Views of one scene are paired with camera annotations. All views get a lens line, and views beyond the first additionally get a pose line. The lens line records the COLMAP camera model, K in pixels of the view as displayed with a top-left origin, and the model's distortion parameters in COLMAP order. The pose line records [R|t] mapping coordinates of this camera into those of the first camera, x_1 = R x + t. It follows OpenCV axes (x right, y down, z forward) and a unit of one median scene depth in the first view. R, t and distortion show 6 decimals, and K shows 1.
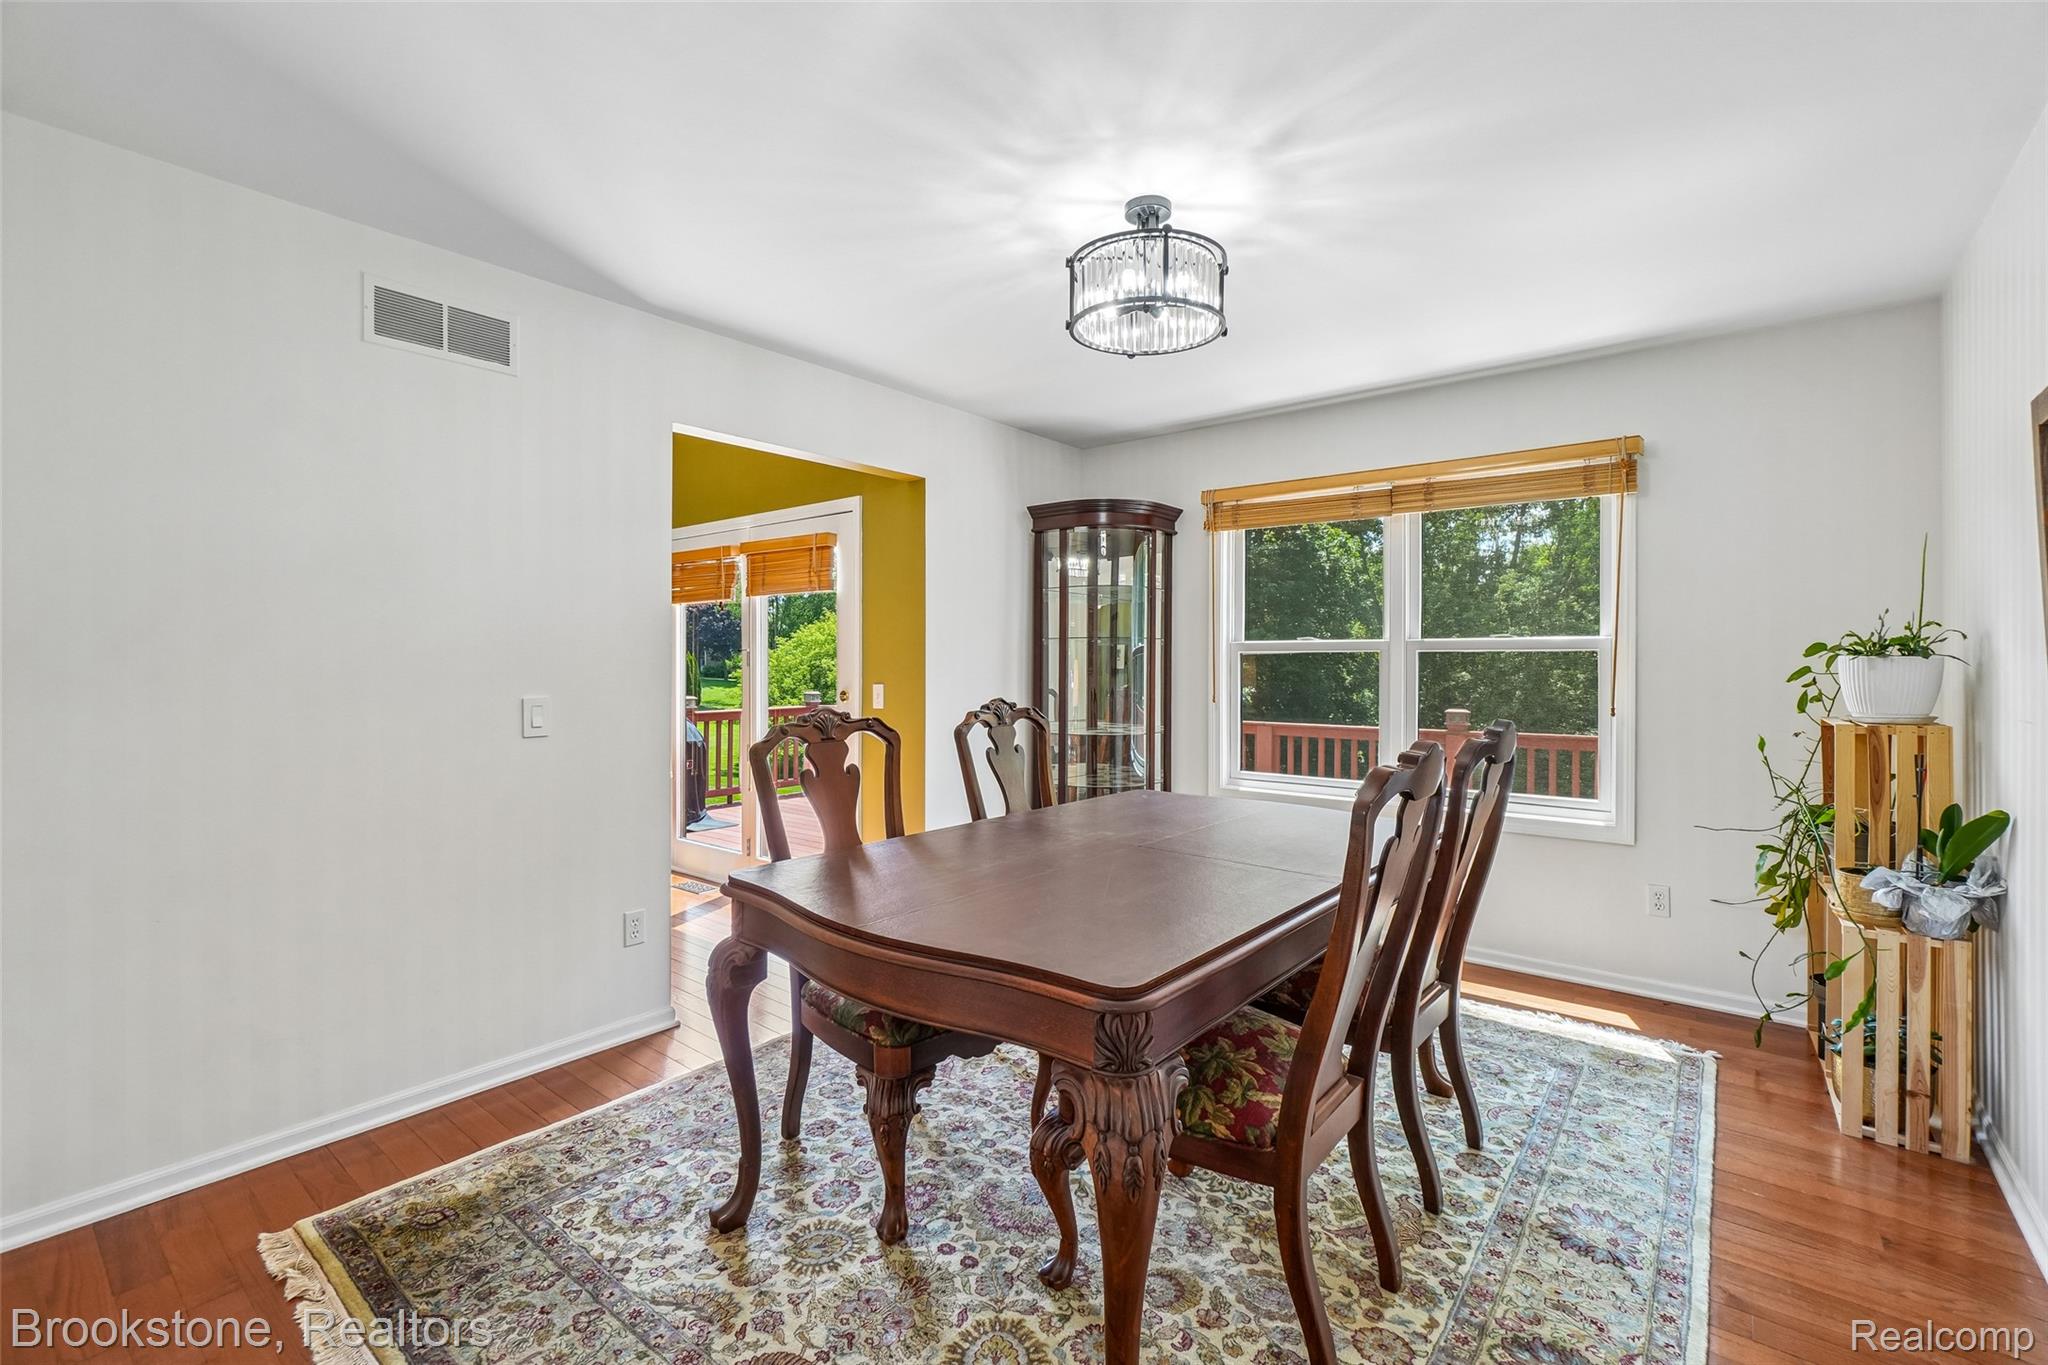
lens RADIAL K [[885.2, 0, 1044.0], [0, 885.2, 672.5], [0, 0, 1]] dist [-0.003901, 0.000196]
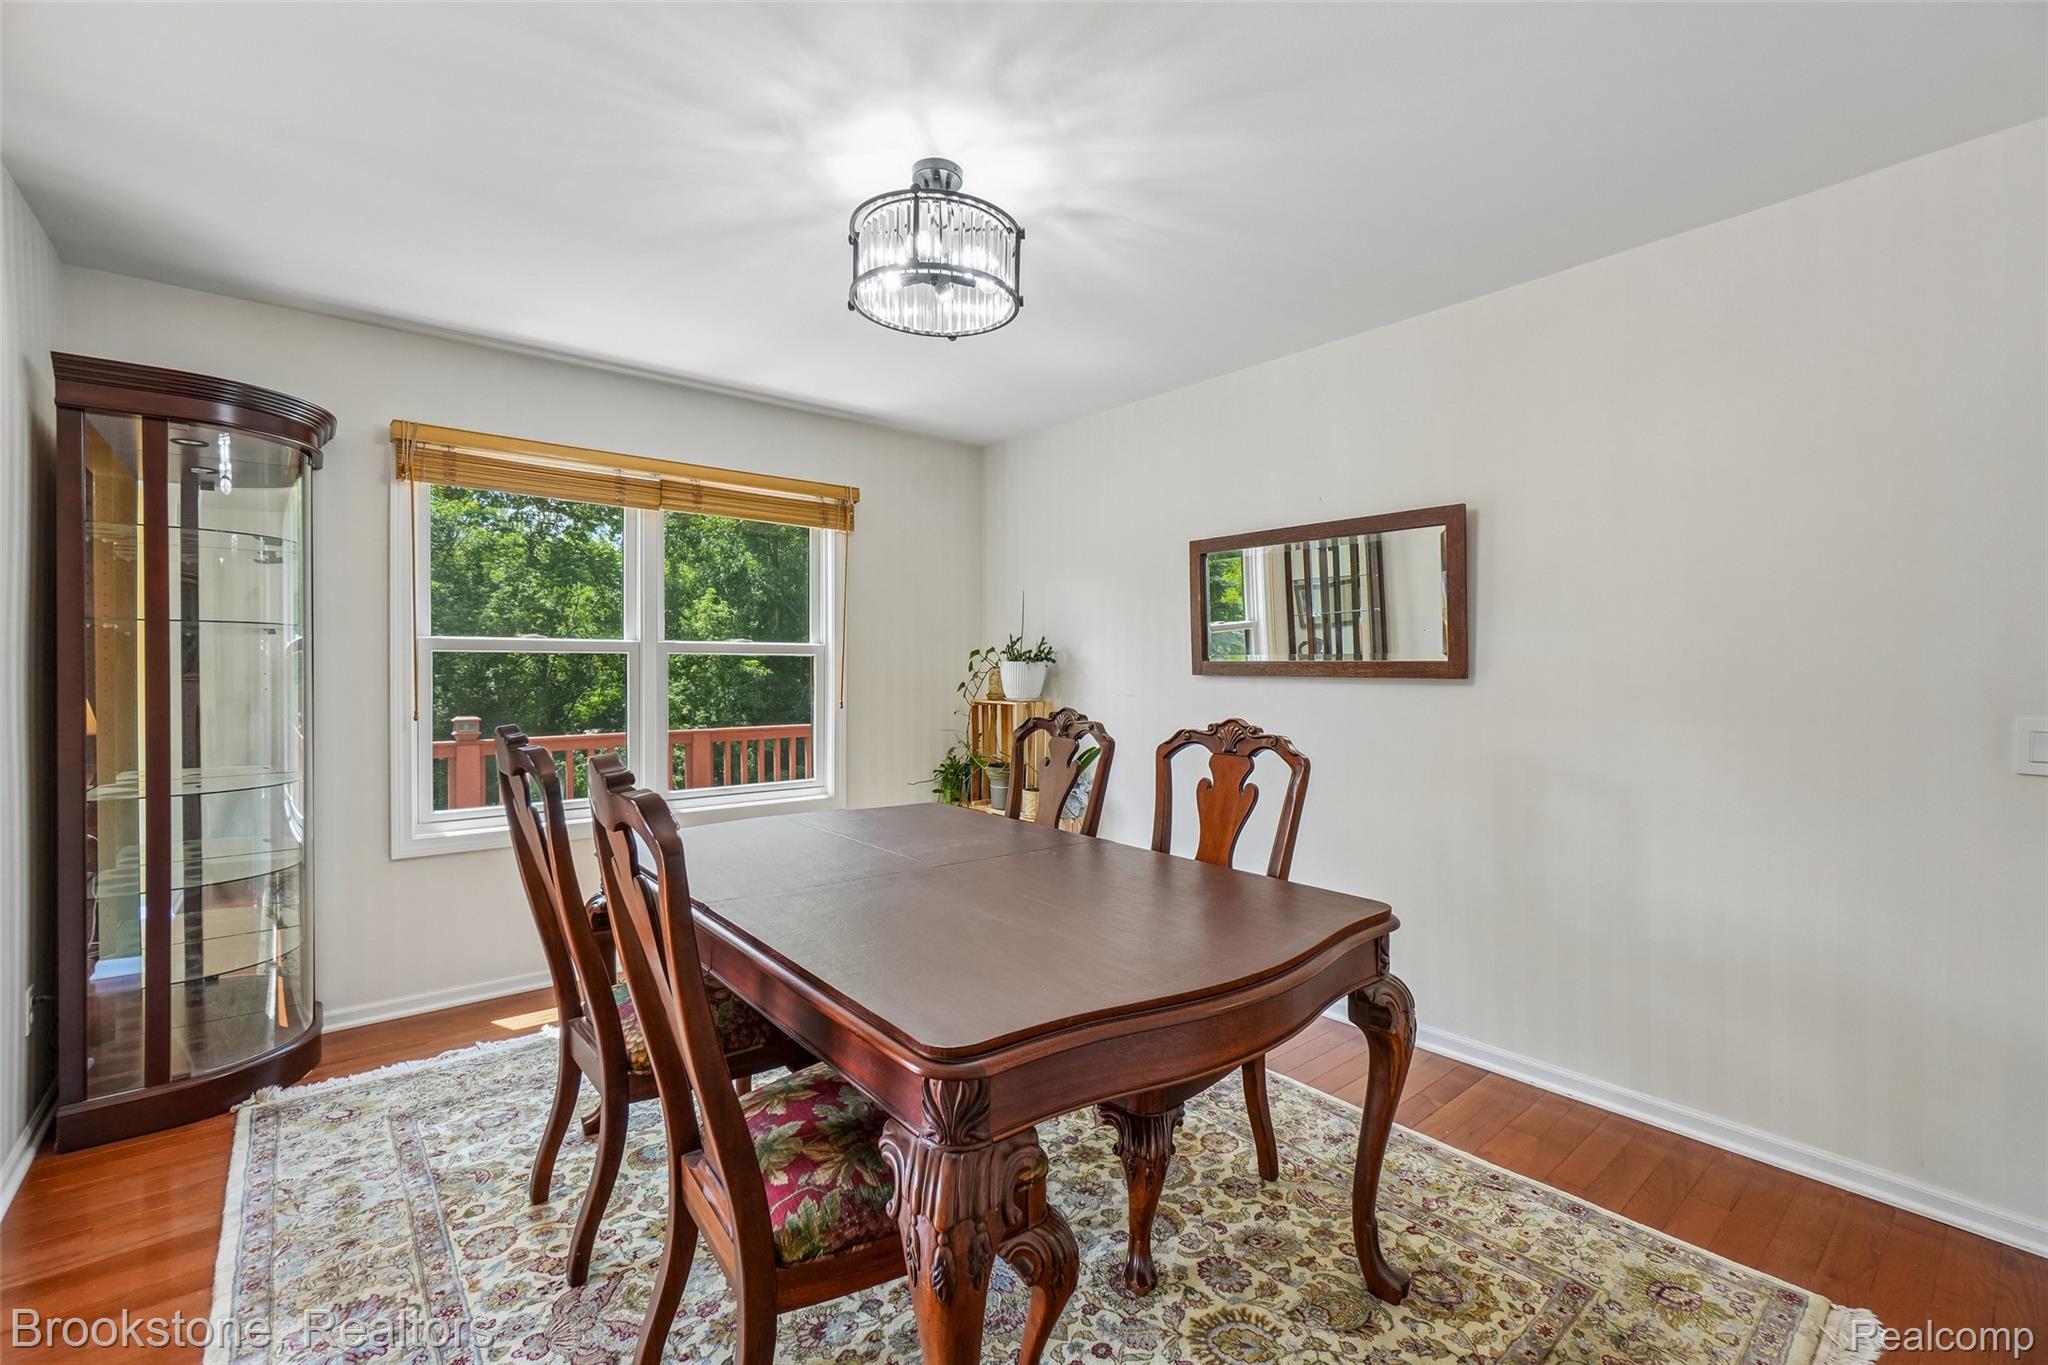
lens RADIAL K [[874.6, 0, 1024.0], [0, 874.6, 682.5], [0, 0, 1]] dist [-0.000685, 0.000128]
pose [[0.212531, -0.022298, 0.976900, -0.531211], [0.010032, 0.999737, 0.020636, -0.009702], [-0.977103, 0.005415, 0.212699, 0.502269]]
